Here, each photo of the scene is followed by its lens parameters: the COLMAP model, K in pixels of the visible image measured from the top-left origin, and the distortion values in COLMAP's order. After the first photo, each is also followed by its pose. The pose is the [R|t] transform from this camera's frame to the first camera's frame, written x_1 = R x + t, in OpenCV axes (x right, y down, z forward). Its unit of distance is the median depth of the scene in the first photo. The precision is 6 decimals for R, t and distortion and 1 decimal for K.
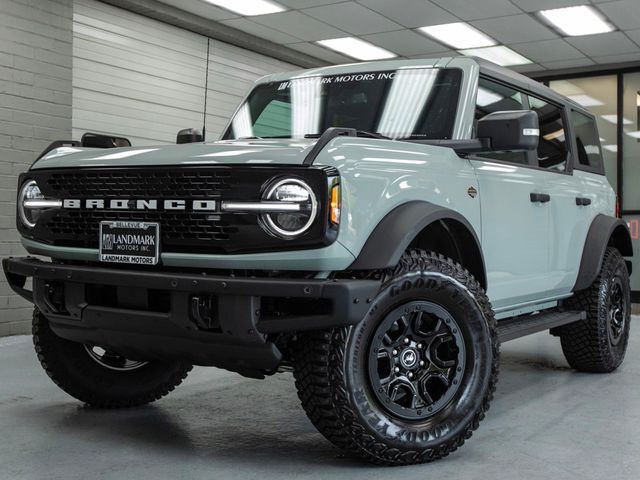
lens RADIAL K [[896.2, 0, 248.0], [0, 896.2, 239.9], [0, 0, 1]] dist [-0.001451, 0.039106]
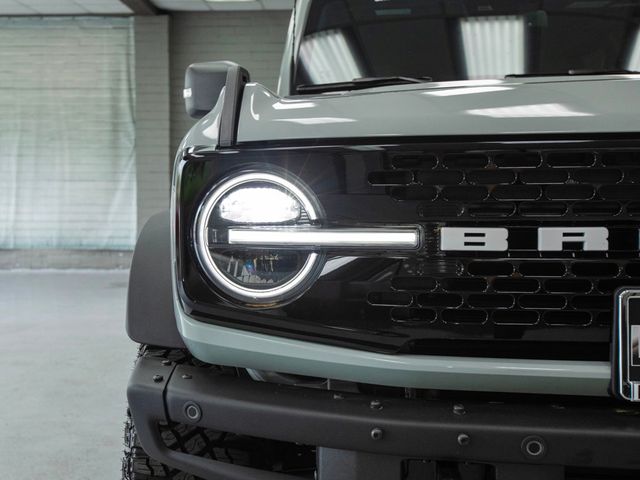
lens RADIAL K [[743.5, 0, 305.0], [0, 743.5, 230.7], [0, 0, 1]] dist [0.050416, 0.032296]
pose [[0.851001, -0.067367, 0.520825, -0.432489], [0.040734, 0.997218, 0.062429, -0.069010], [-0.523582, -0.031913, 0.851378, 0.830919]]
